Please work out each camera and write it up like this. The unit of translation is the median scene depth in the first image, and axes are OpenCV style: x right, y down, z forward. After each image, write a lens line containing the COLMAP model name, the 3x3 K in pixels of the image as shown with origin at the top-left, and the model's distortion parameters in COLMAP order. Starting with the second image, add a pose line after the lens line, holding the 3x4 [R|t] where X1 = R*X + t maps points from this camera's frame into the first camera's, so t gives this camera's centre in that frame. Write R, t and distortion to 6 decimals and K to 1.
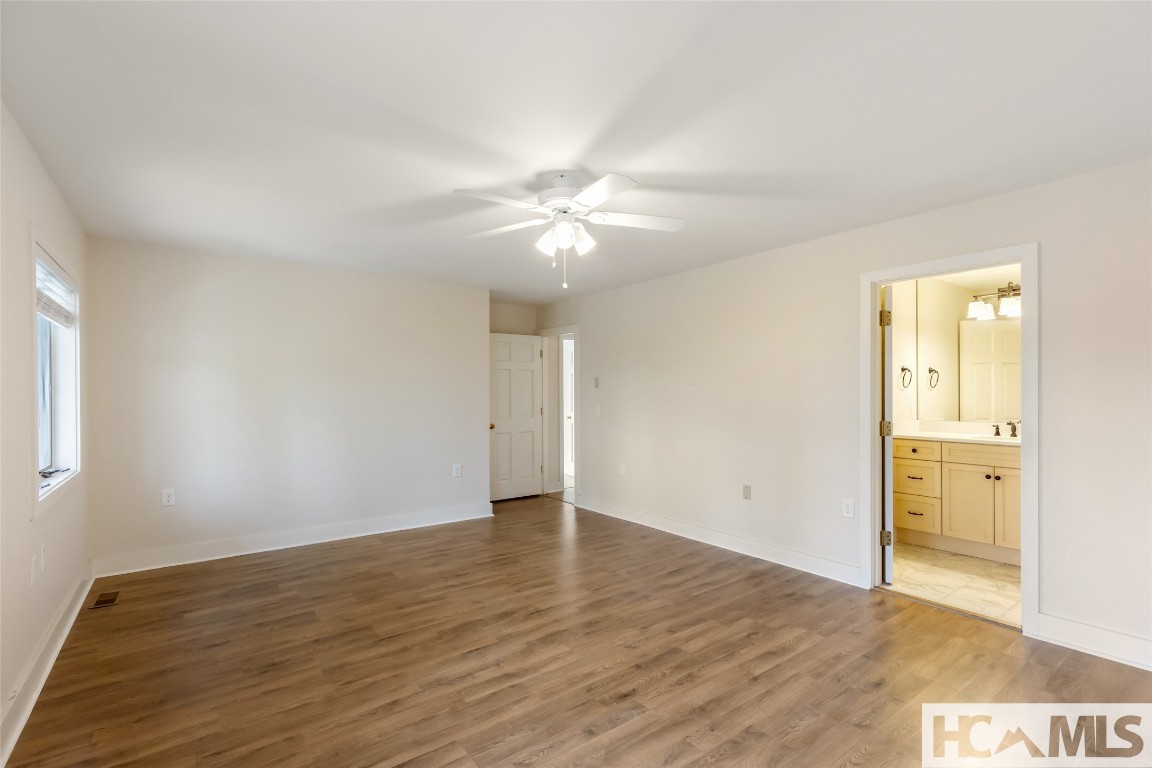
lens RADIAL K [[532.0, 0, 571.9], [0, 532.0, 387.9], [0, 0, 1]] dist [0.002225, 0.000084]
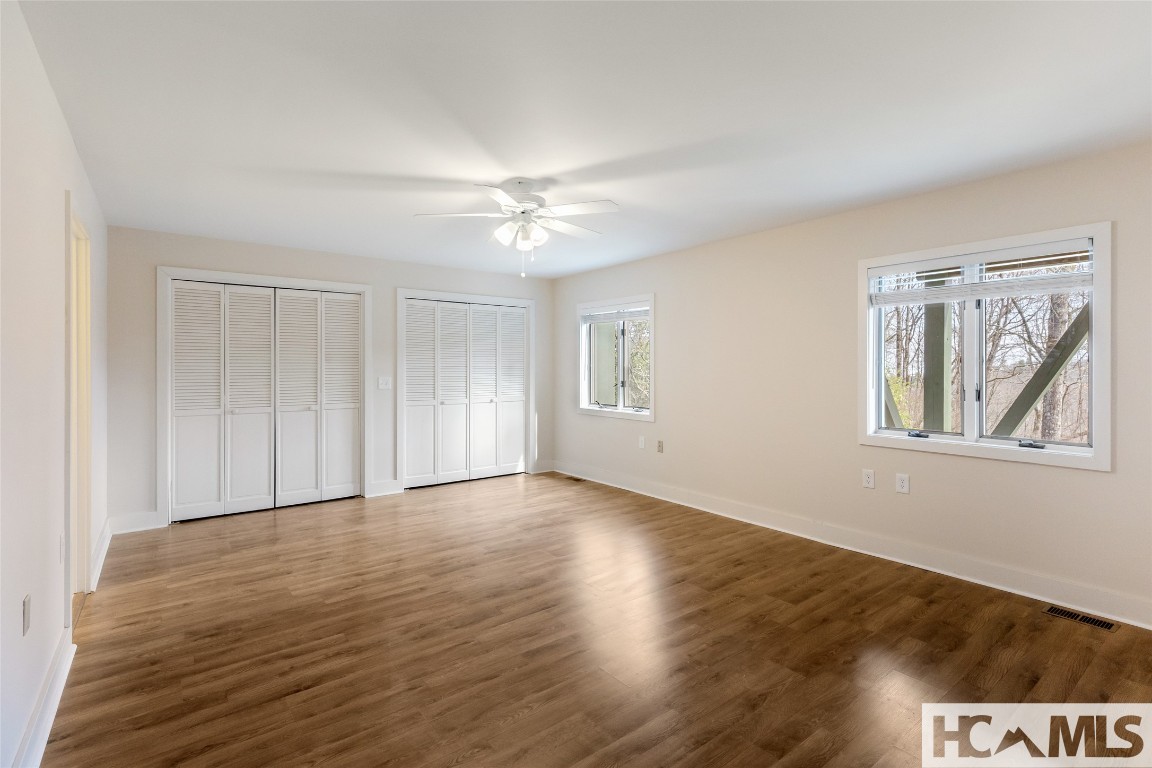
lens RADIAL K [[532.0, 0, 580.5], [0, 532.0, 376.5], [0, 0, 1]] dist [0.002225, 0.000084]
pose [[-0.999976, 0.002724, -0.006423, -0.121751], [0.002687, 0.999980, 0.005730, 0.024573], [0.006438, 0.005713, -0.999963, 2.014960]]
